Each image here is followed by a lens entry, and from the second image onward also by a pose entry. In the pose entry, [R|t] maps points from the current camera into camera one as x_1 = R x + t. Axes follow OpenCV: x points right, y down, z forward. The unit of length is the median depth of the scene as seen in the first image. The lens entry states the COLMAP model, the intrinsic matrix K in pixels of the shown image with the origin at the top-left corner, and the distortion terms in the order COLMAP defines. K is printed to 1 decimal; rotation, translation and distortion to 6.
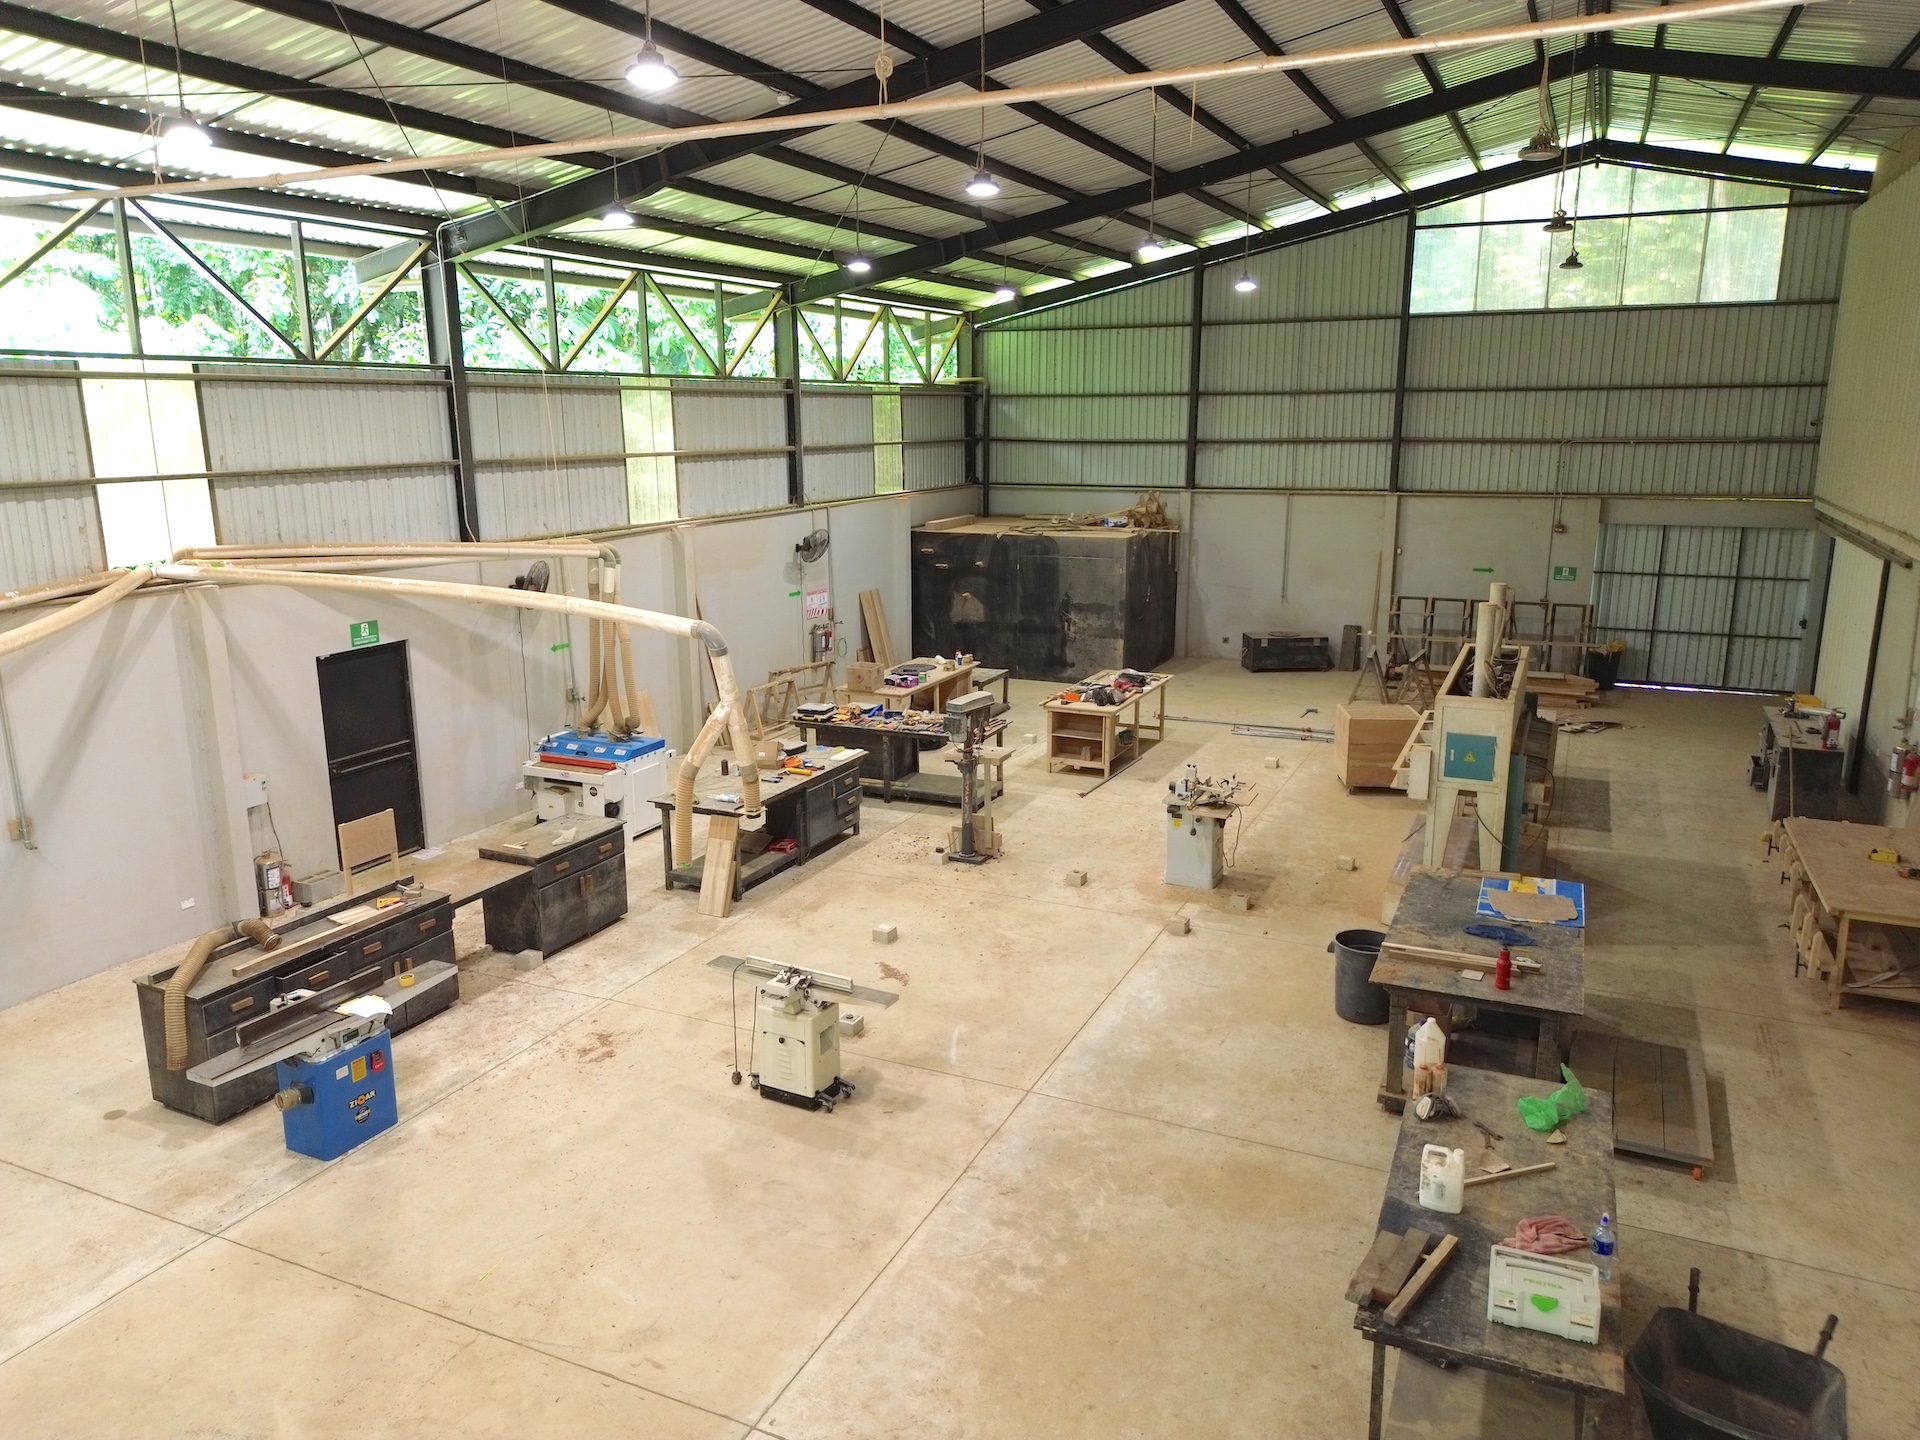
lens RADIAL K [[1348.1, 0, 964.9], [0, 1348.1, 718.6], [0, 0, 1]] dist [0.063878, -0.061094]
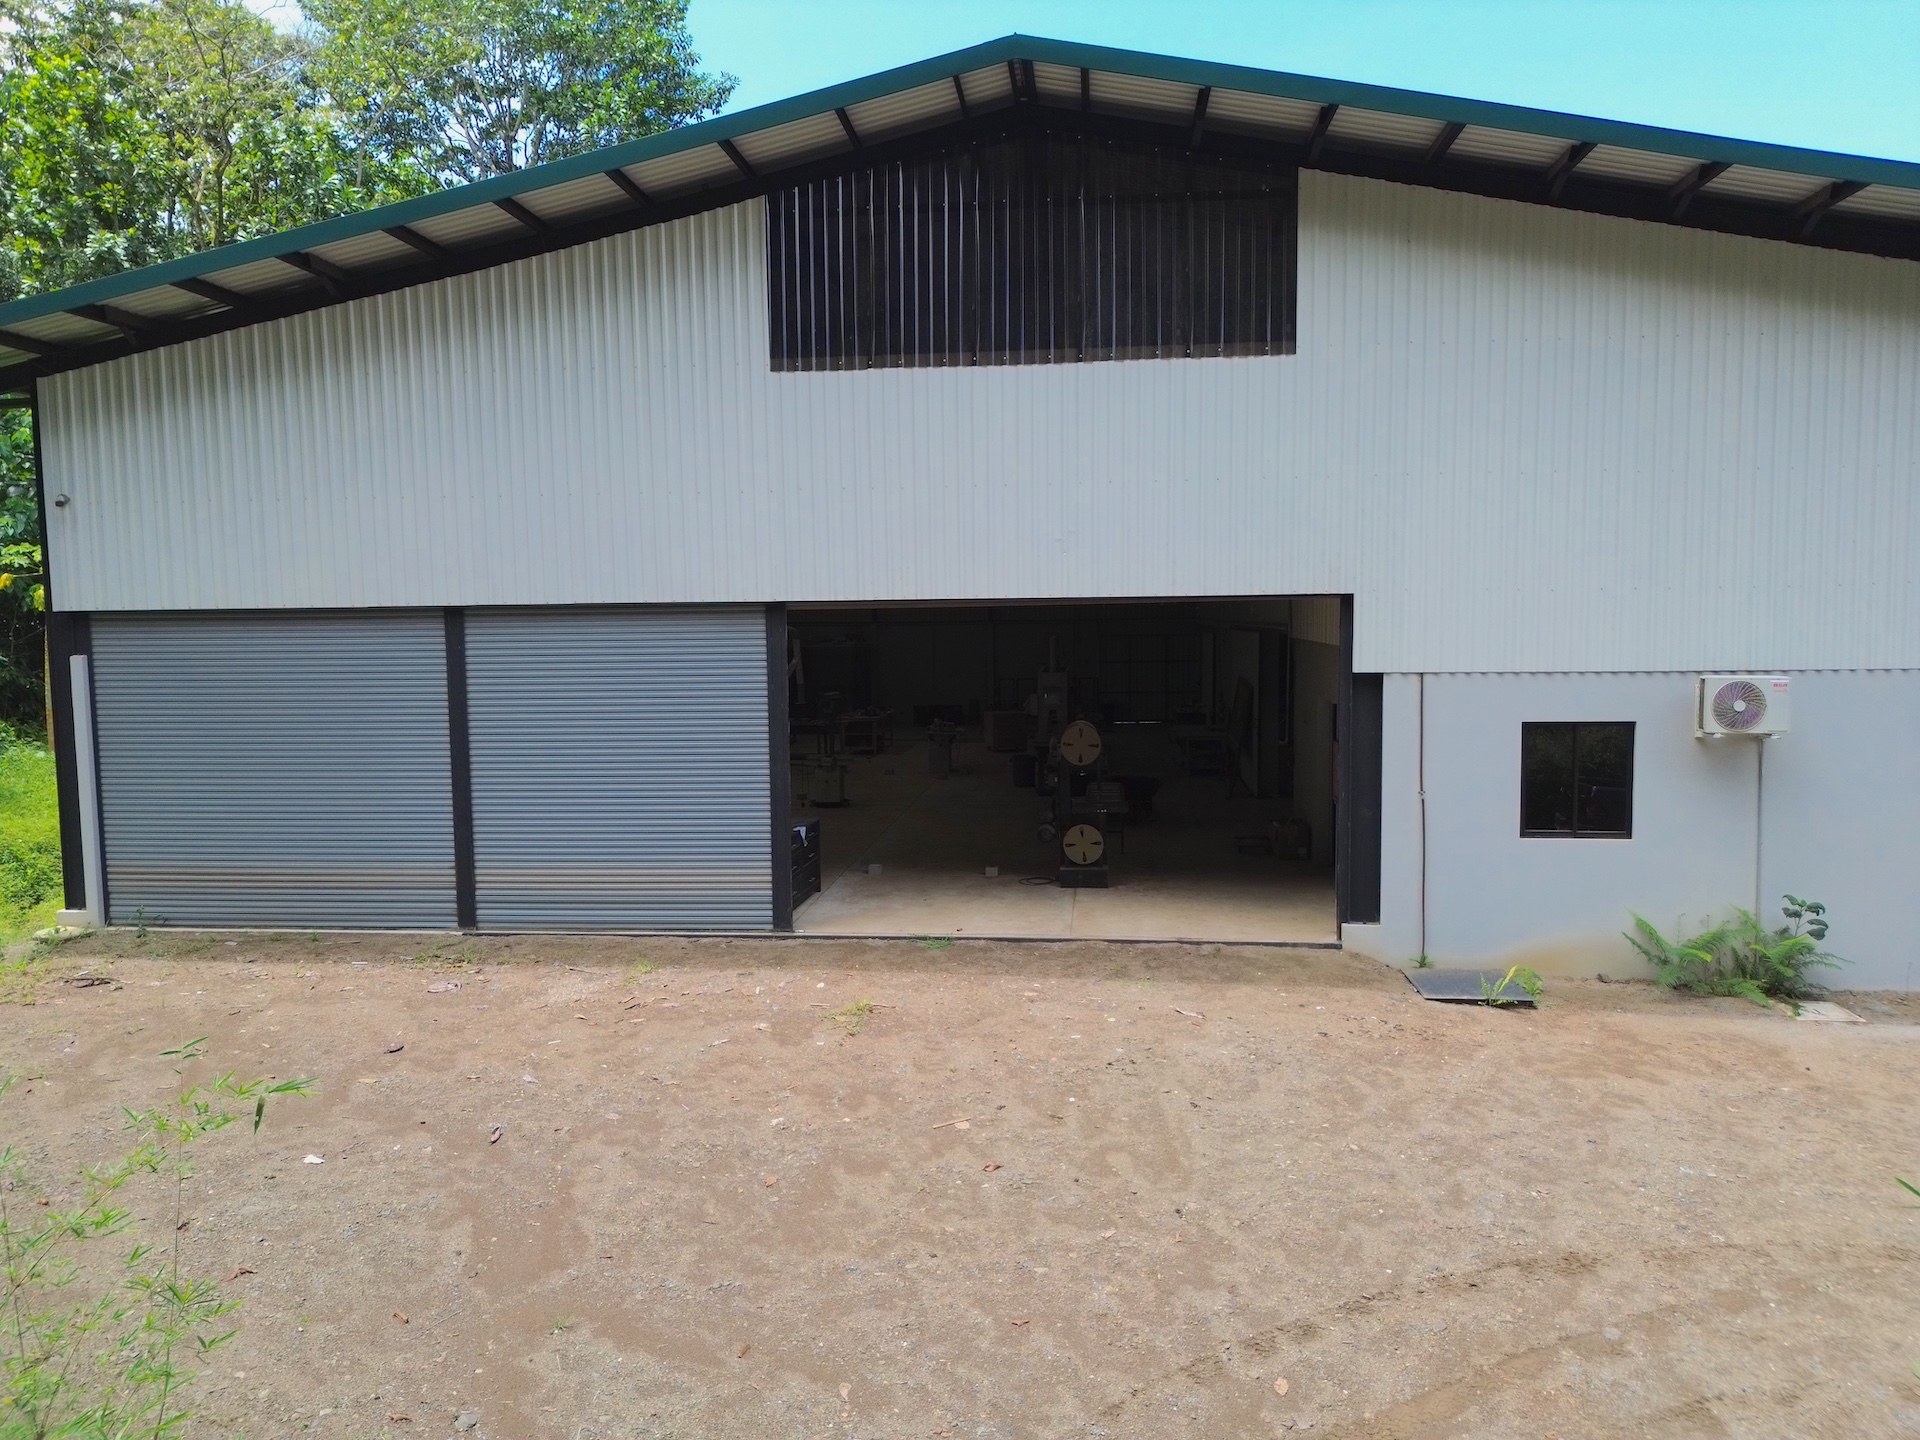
lens RADIAL K [[1348.1, 0, 958.0], [0, 1348.1, 724.3], [0, 0, 1]] dist [0.063878, -0.061094]
pose [[0.949643, -0.038135, 0.311006, -0.450128], [0.082791, 0.987830, -0.131674, 0.313819], [-0.302199, 0.150792, 0.941242, -1.007213]]
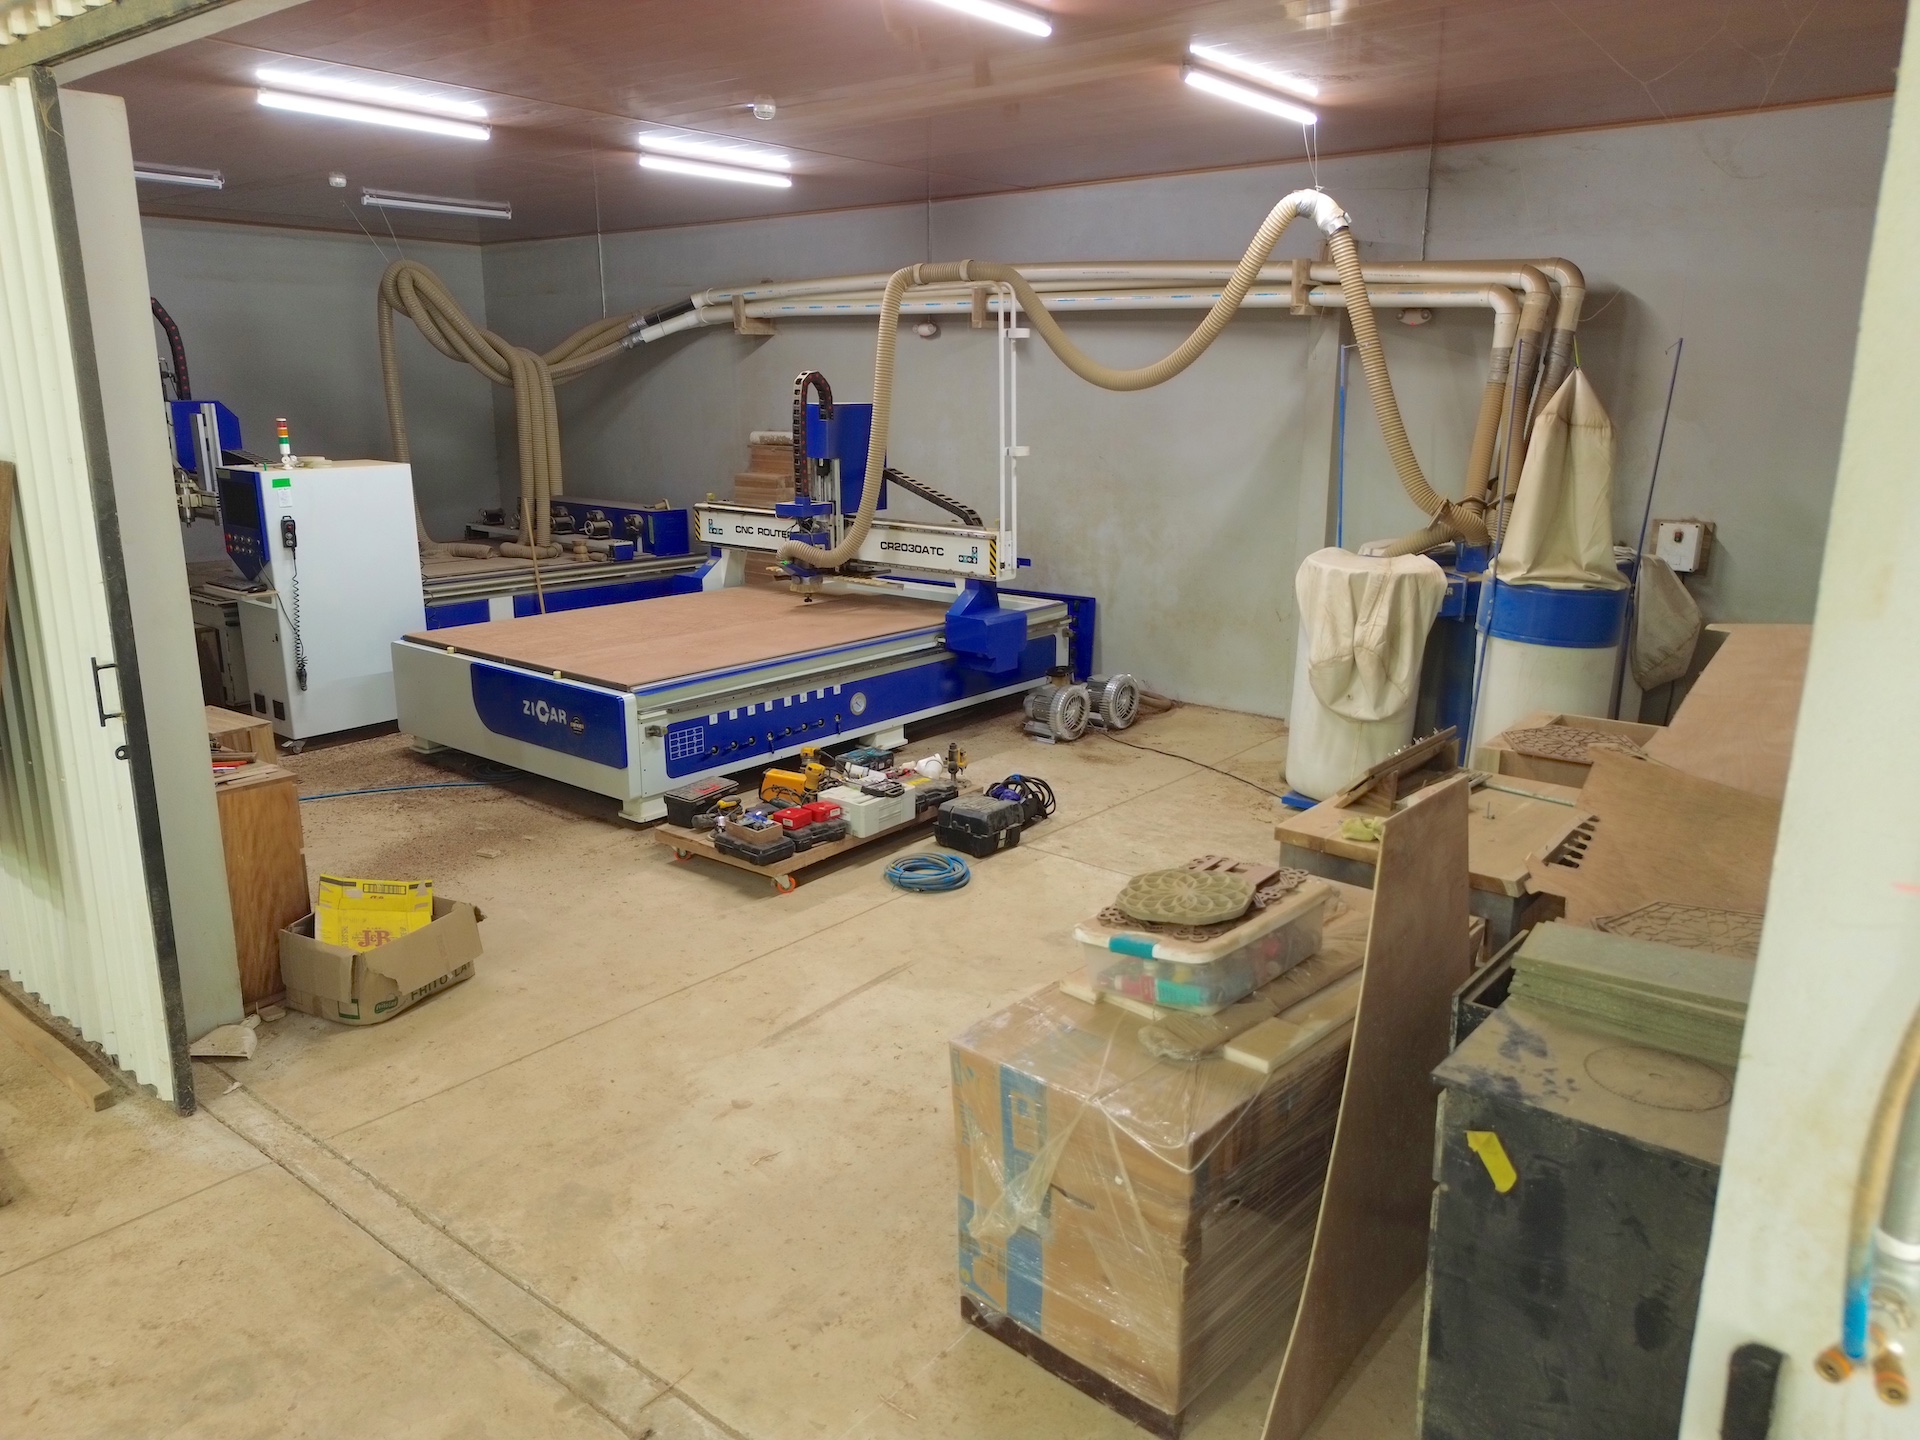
lens RADIAL K [[1348.1, 0, 957.4], [0, 1348.1, 724.0], [0, 0, 1]] dist [0.063878, -0.061094]
pose [[0.259832, -0.231406, 0.937517, 0.222055], [0.209728, 0.961211, 0.179128, 0.111710], [-0.942604, 0.150081, 0.298285, 0.241316]]
